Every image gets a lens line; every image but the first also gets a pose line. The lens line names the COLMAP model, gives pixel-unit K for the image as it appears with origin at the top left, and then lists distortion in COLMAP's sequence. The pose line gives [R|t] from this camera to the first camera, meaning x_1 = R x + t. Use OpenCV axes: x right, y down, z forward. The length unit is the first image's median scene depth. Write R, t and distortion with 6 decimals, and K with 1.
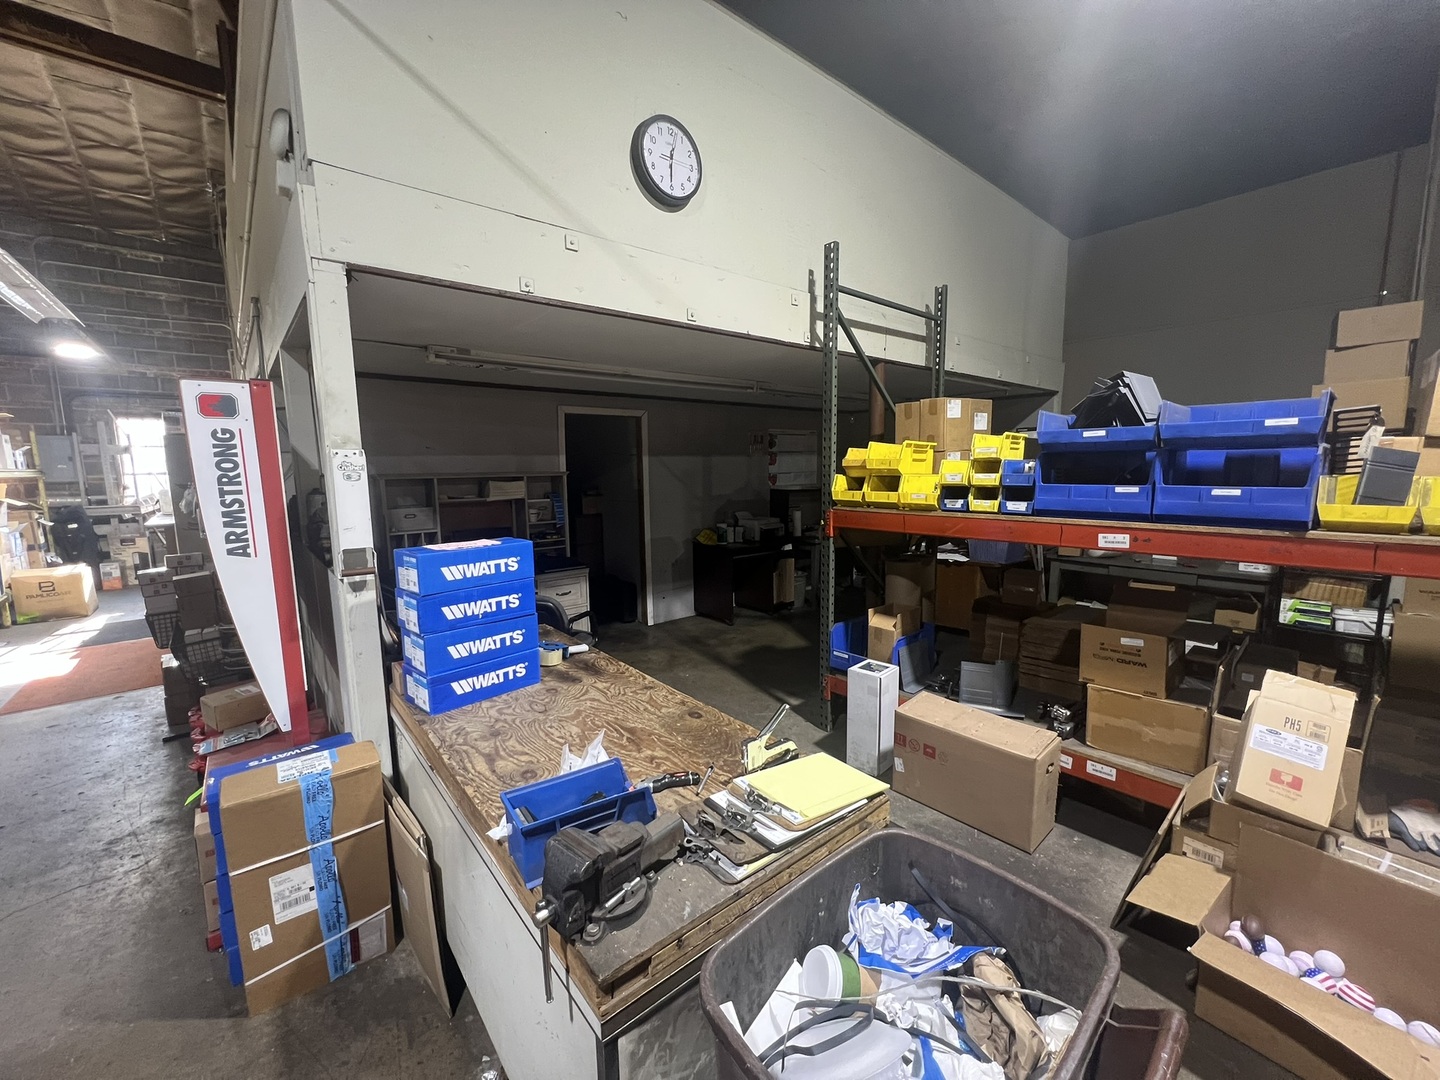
lens RADIAL K [[576.2, 0, 719.7], [0, 576.2, 541.8], [0, 0, 1]] dist [-0.002514, 0.000511]
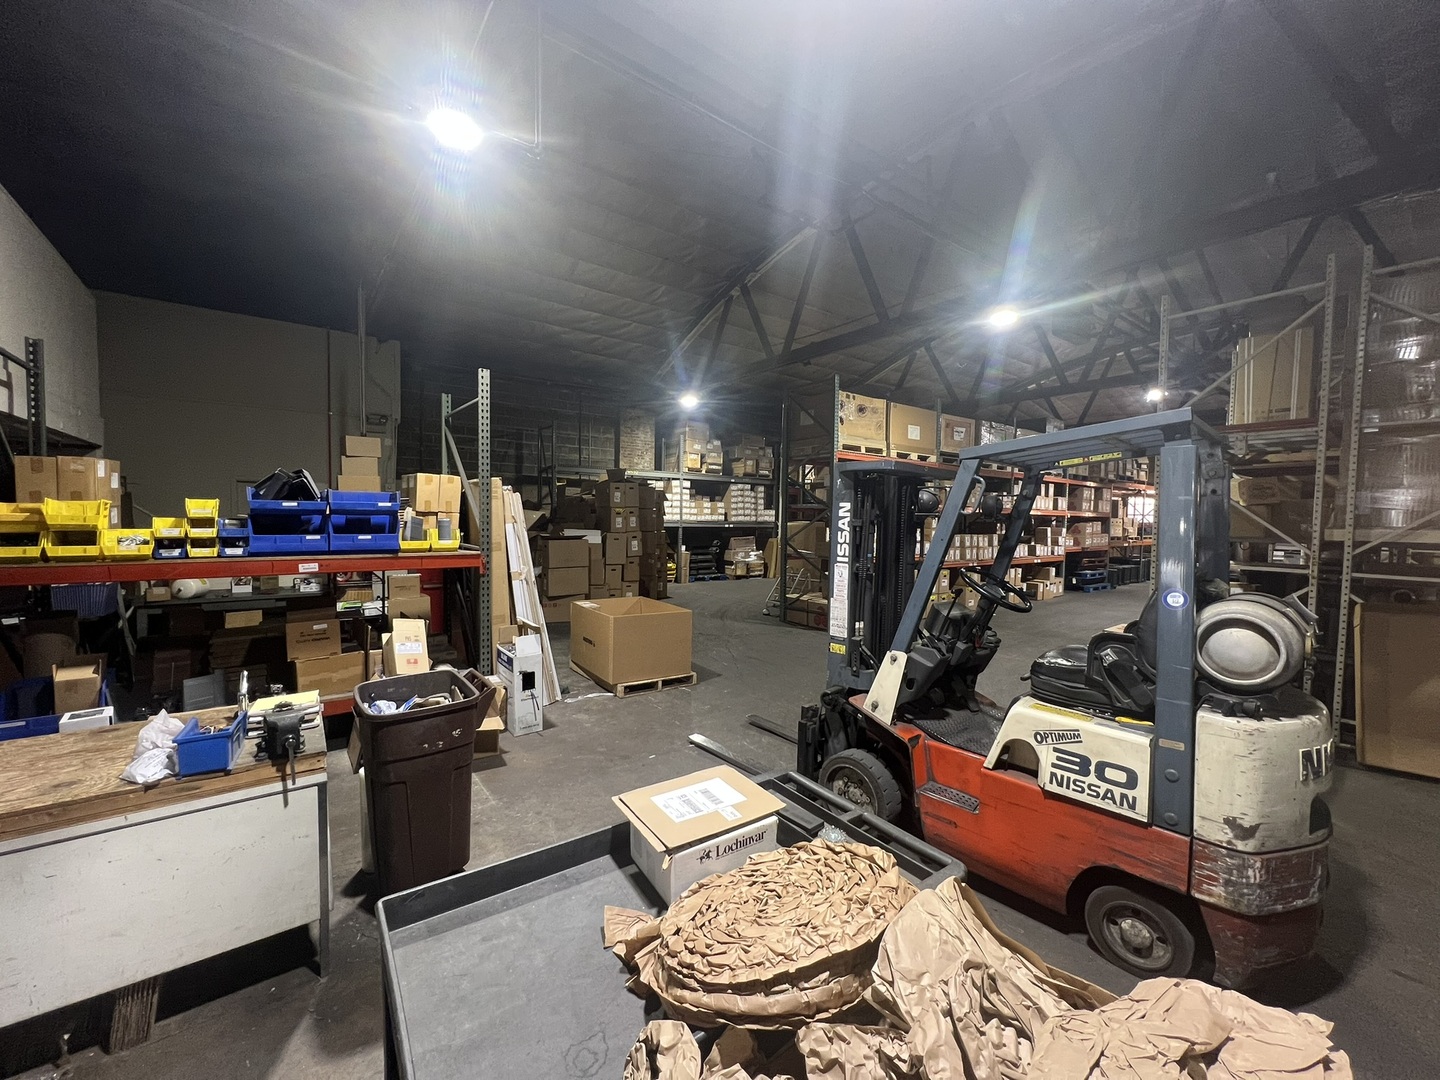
lens RADIAL K [[576.2, 0, 719.5], [0, 576.2, 542.1], [0, 0, 1]] dist [-0.002514, 0.000511]
pose [[0.058072, -0.031613, 0.997812, -0.776798], [0.117530, 0.992764, 0.024613, 0.020186], [-0.991370, 0.115843, 0.061367, -0.258005]]
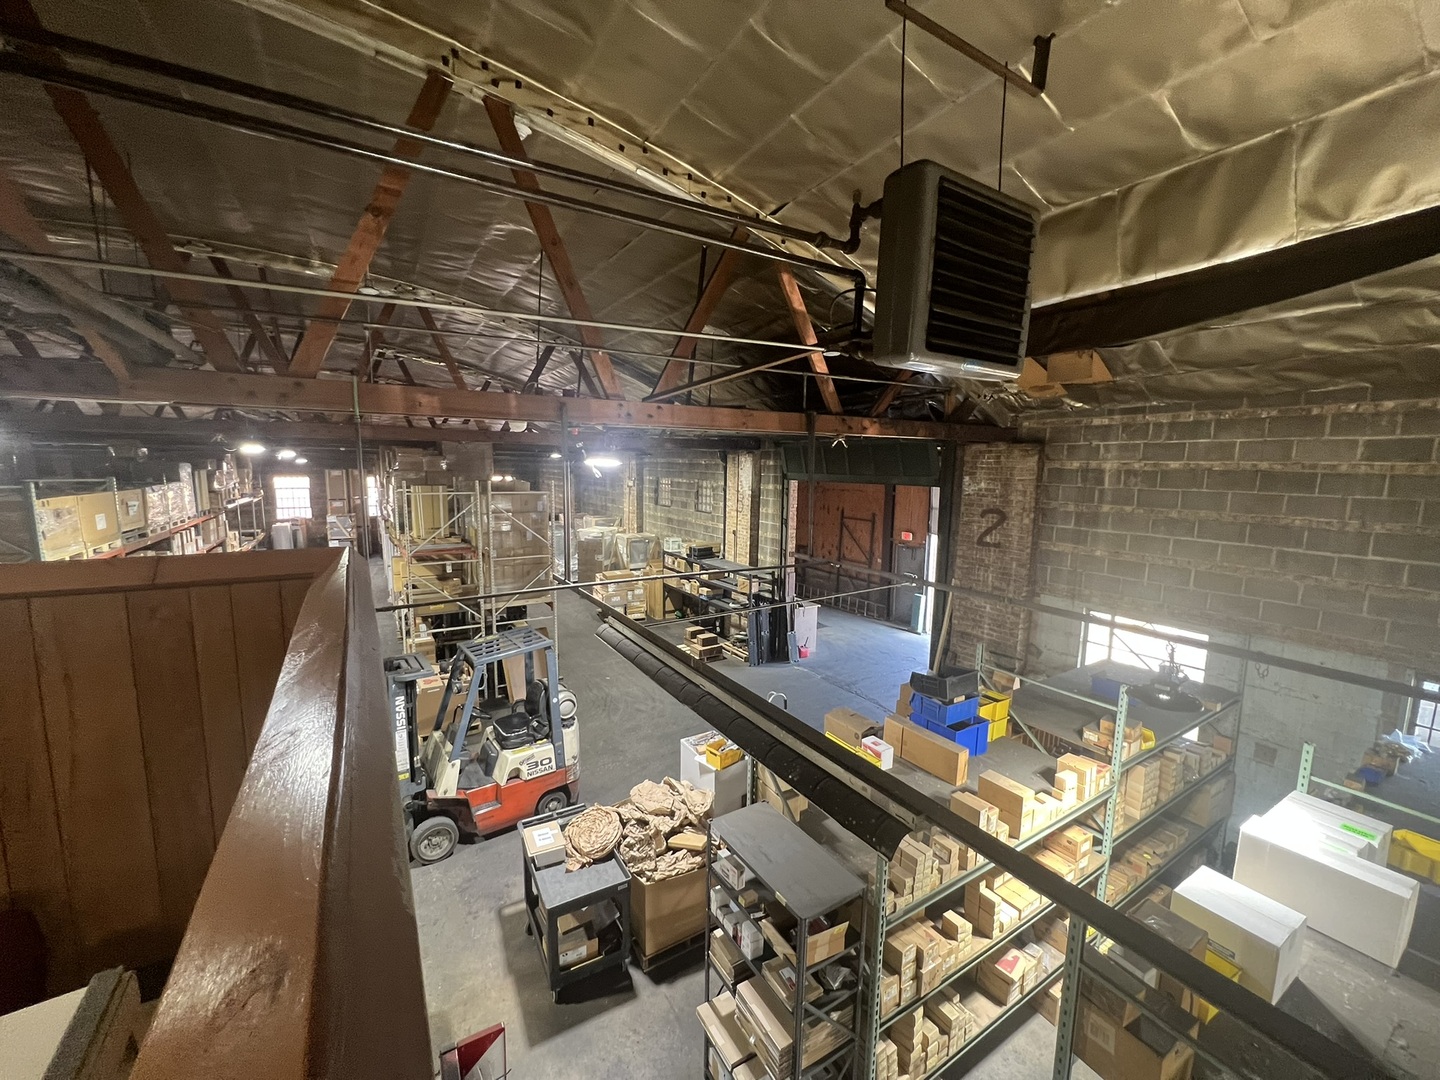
lens RADIAL K [[577.9, 0, 720.9], [0, 577.9, 542.1], [0, 0, 1]] dist [-0.000385, -0.000220]
pose [[-0.988001, -0.022658, 0.152779, -1.025752], [0.018626, 0.964484, 0.263486, -1.058270], [-0.153323, 0.263170, -0.952488, 1.198179]]
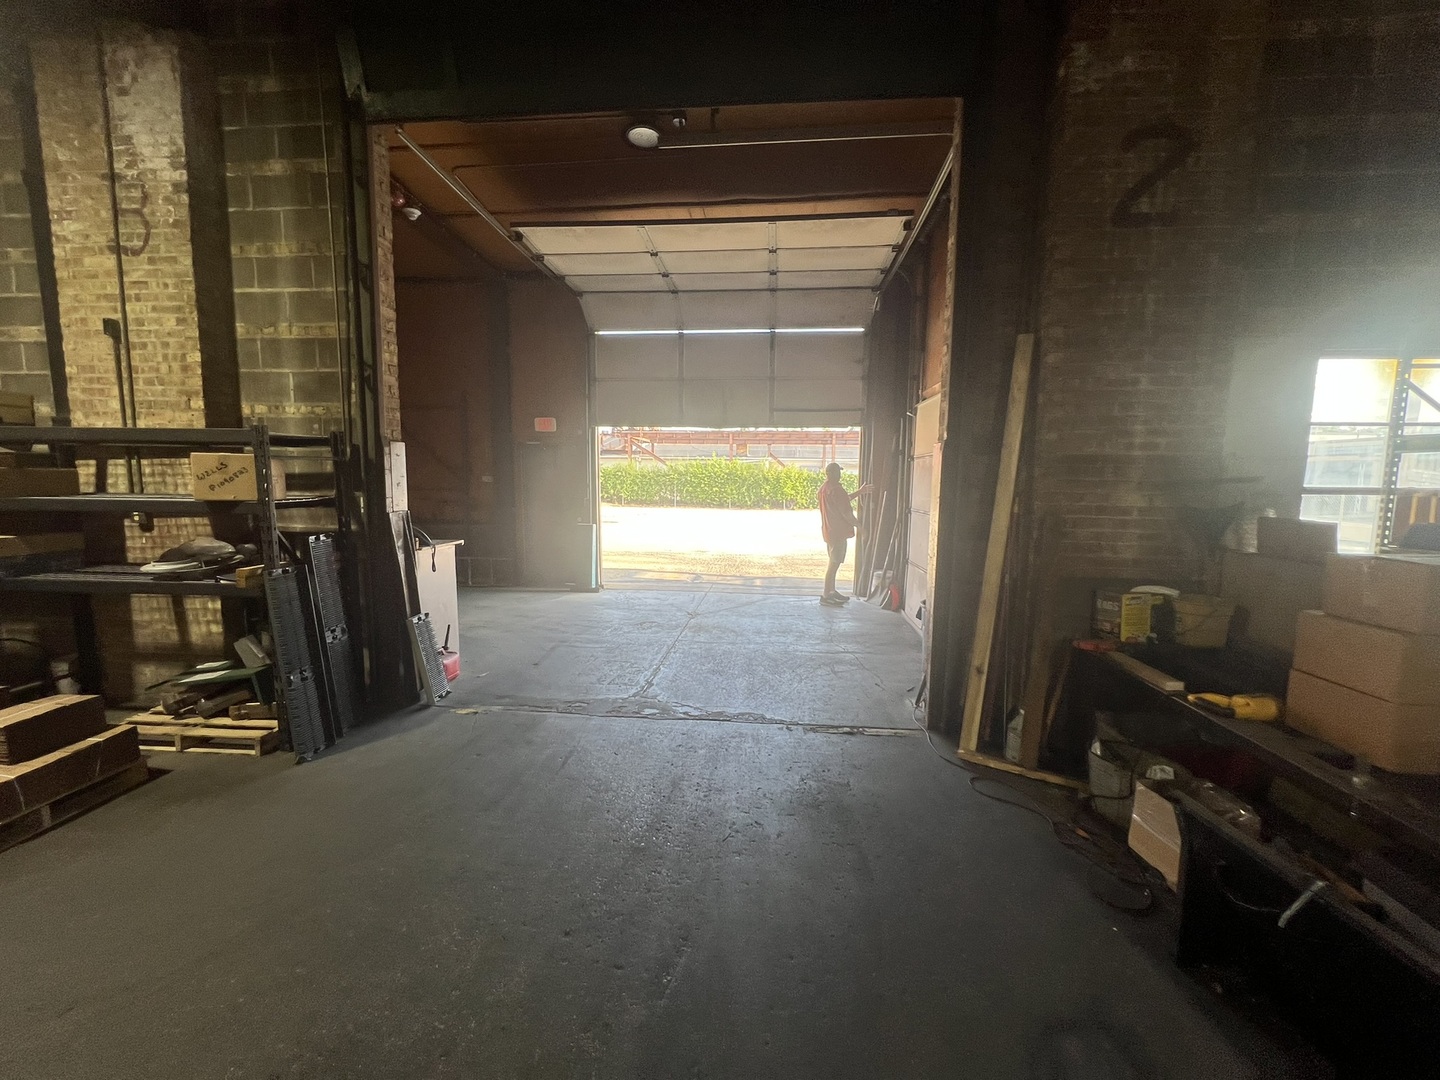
lens RADIAL K [[576.2, 0, 721.5], [0, 576.2, 543.2], [0, 0, 1]] dist [-0.002514, 0.000511]
pose [[-0.713524, 0.083328, -0.695658, -0.440372], [-0.097627, 0.971391, 0.216490, 0.187825], [0.693795, 0.222385, -0.684976, -1.368042]]
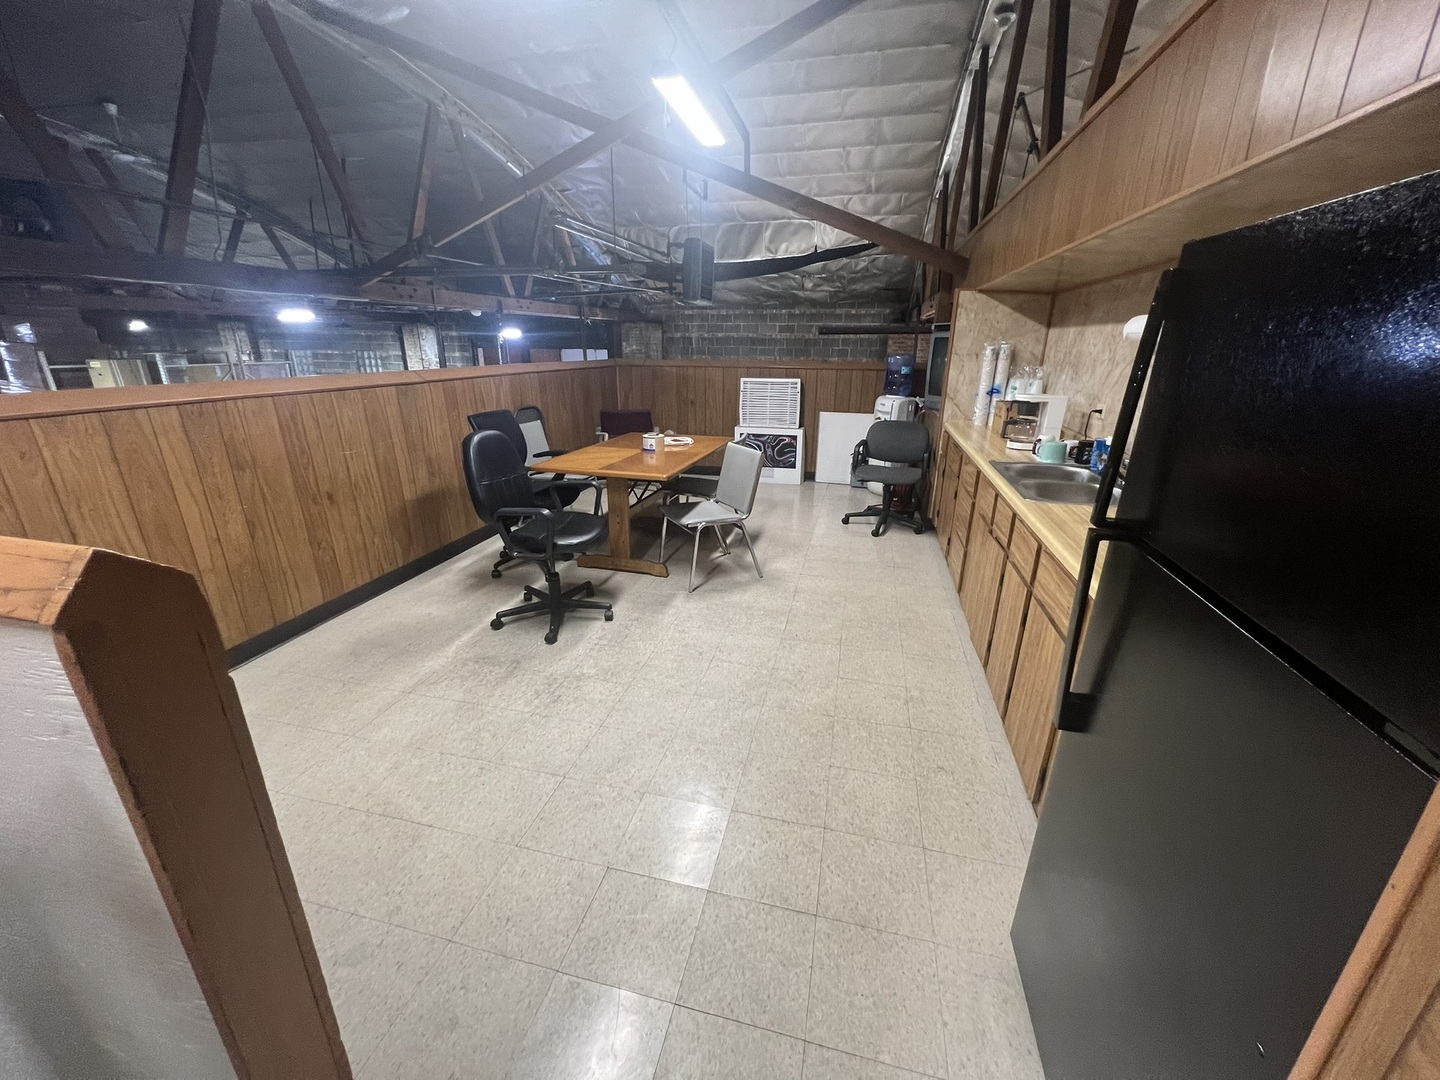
lens RADIAL K [[576.2, 0, 718.0], [0, 576.2, 541.0], [0, 0, 1]] dist [-0.002514, 0.000511]
pose [[-0.813318, 0.195441, -0.548011, 0.641892], [-0.077741, 0.896942, 0.435260, -1.285348], [0.576602, 0.396607, -0.714305, 2.916395]]
